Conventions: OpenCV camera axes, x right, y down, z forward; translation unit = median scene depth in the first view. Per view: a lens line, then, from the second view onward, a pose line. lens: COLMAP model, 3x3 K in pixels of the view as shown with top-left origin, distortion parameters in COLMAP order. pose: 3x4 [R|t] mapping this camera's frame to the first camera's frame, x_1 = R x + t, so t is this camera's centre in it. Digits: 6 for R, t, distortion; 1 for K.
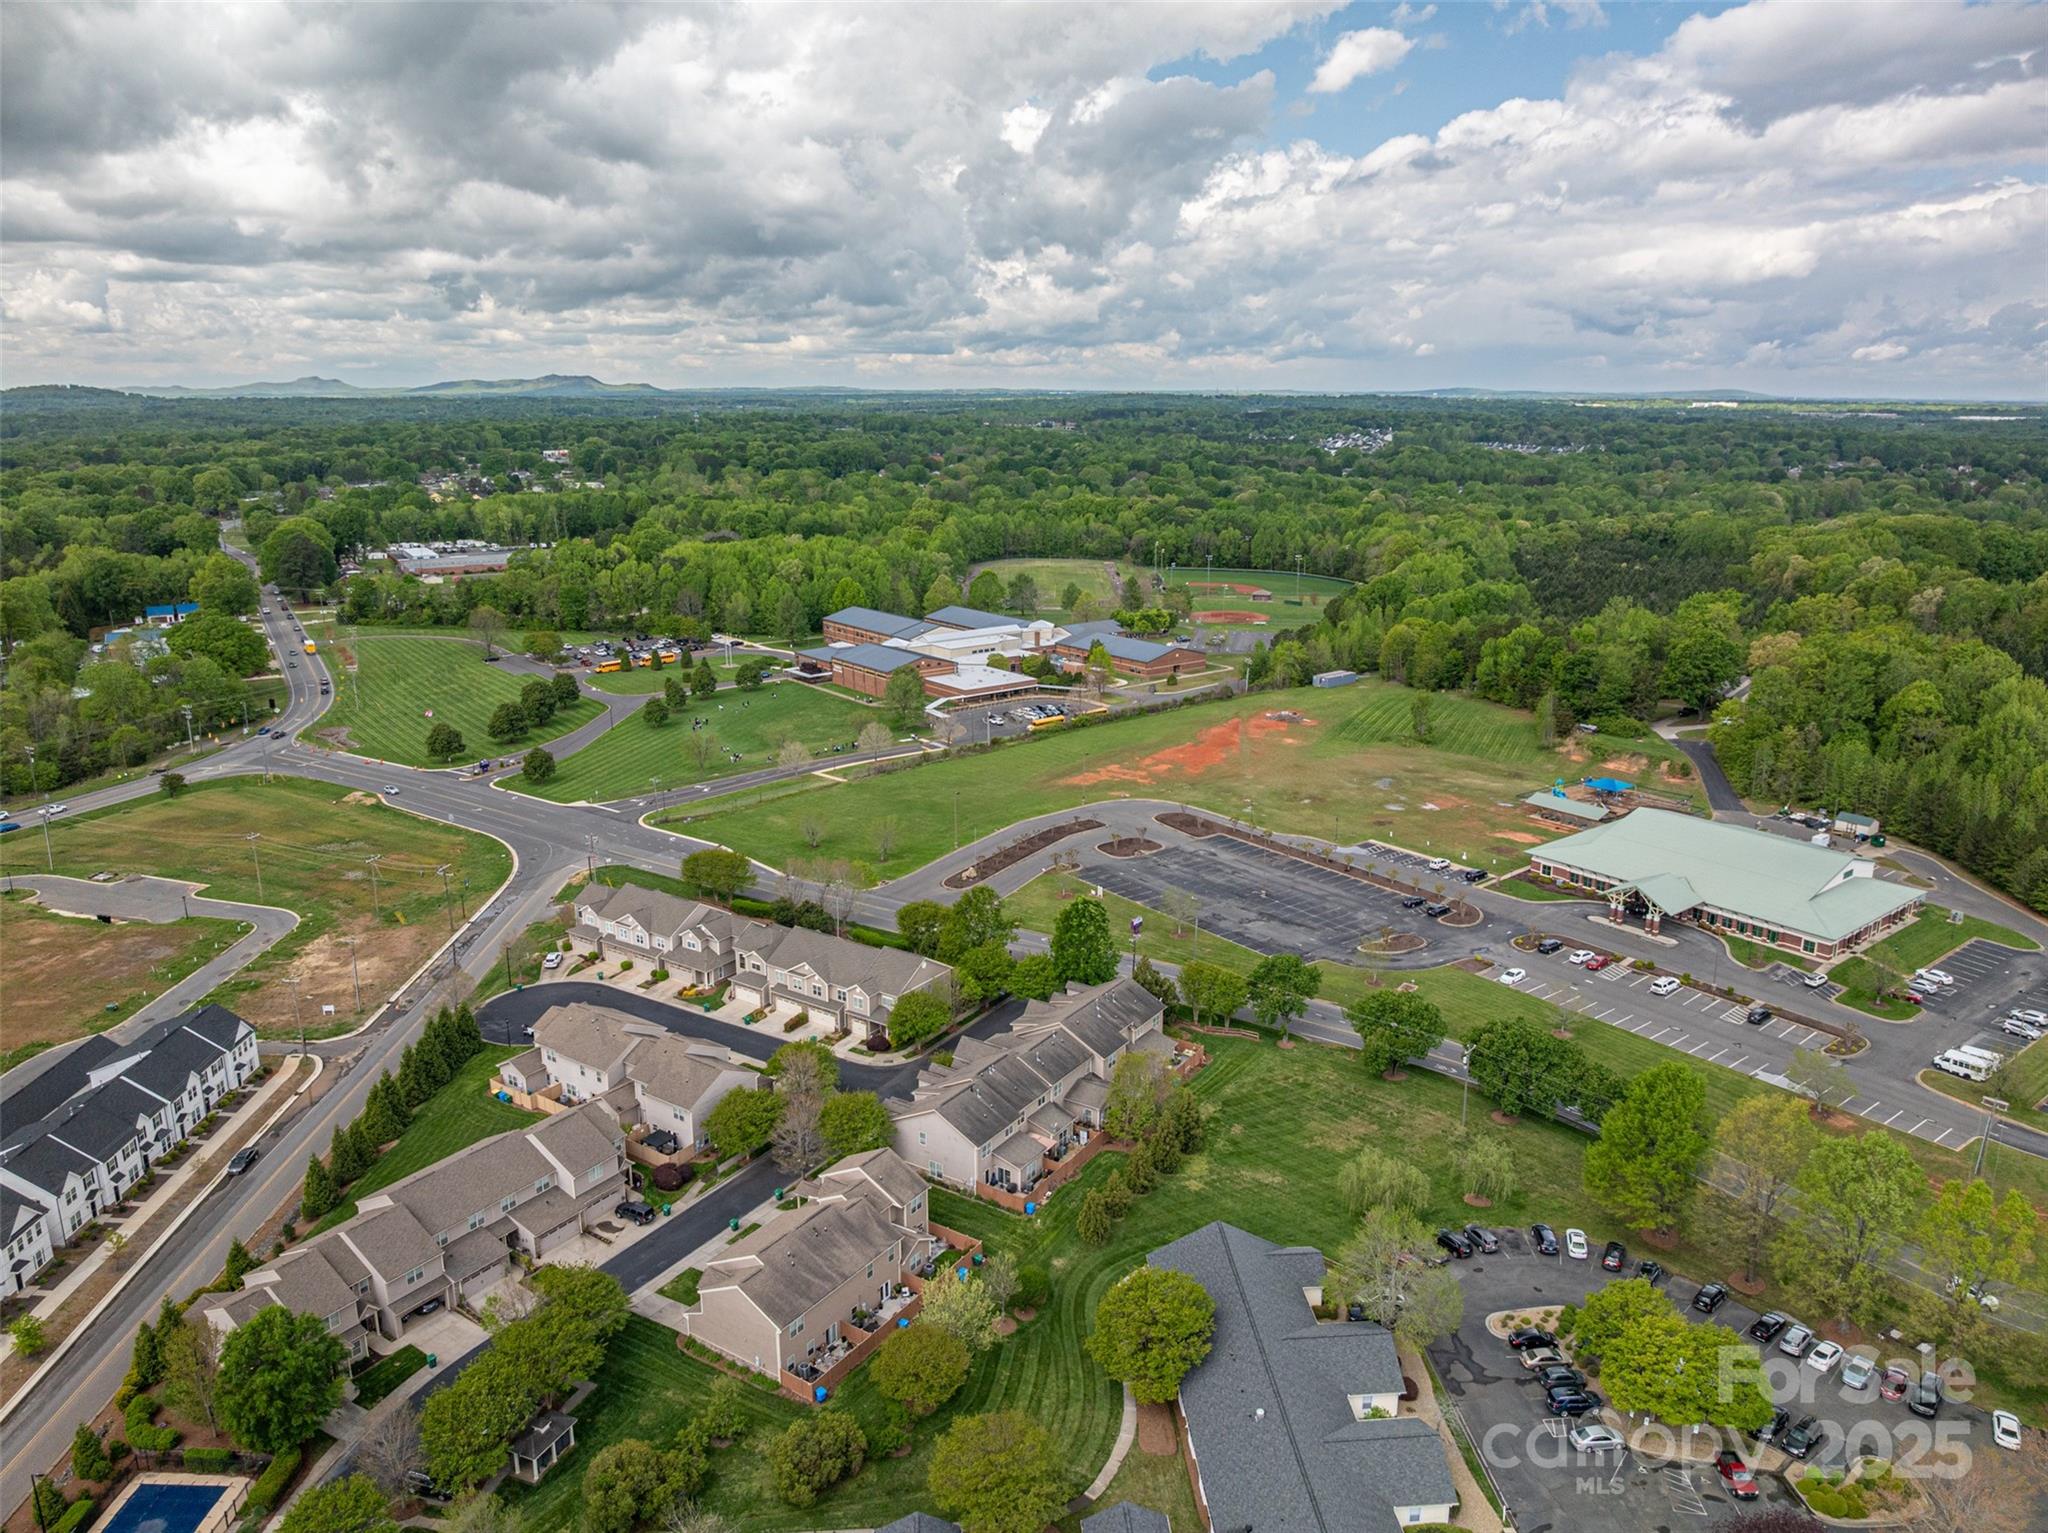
lens RADIAL K [[1445.9, 0, 1024.0], [0, 1445.9, 766.5], [0, 0, 1]] dist [-0.056039, 0.035502]
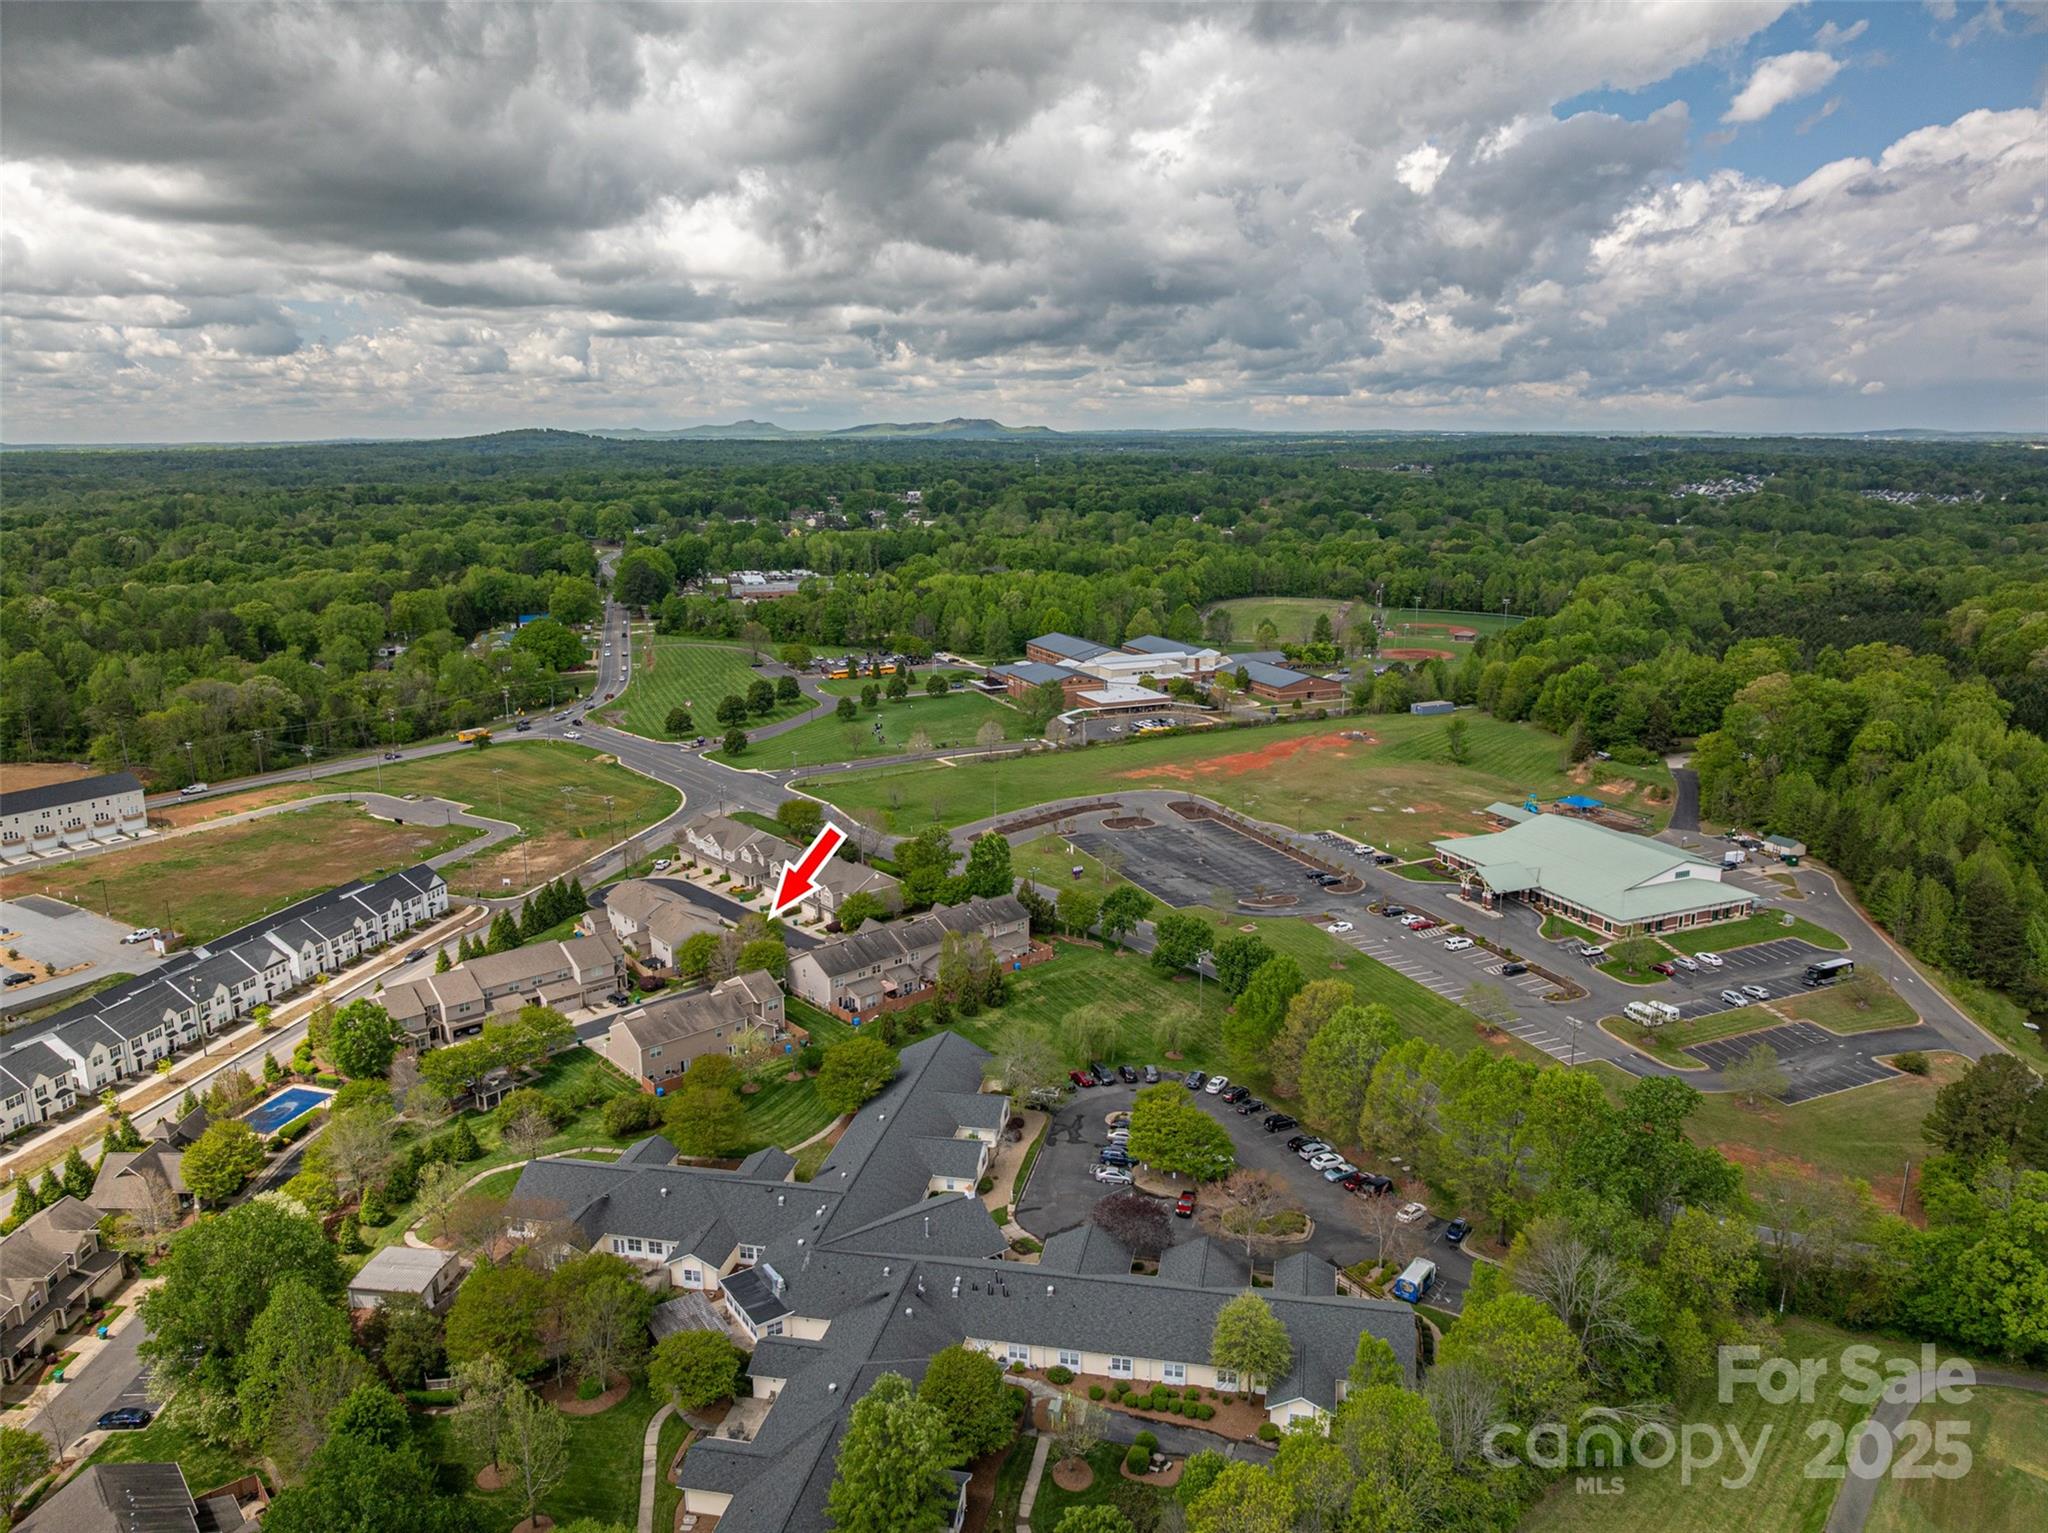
lens RADIAL K [[1426.9, 0, 1025.7], [0, 1426.9, 719.1], [0, 0, 1]] dist [-0.024047, 0.002031]
pose [[0.966167, 0.044821, -0.253992, 0.255095], [-0.059219, 0.997026, -0.049324, 0.027869], [0.251026, 0.062696, 0.965948, -0.189419]]
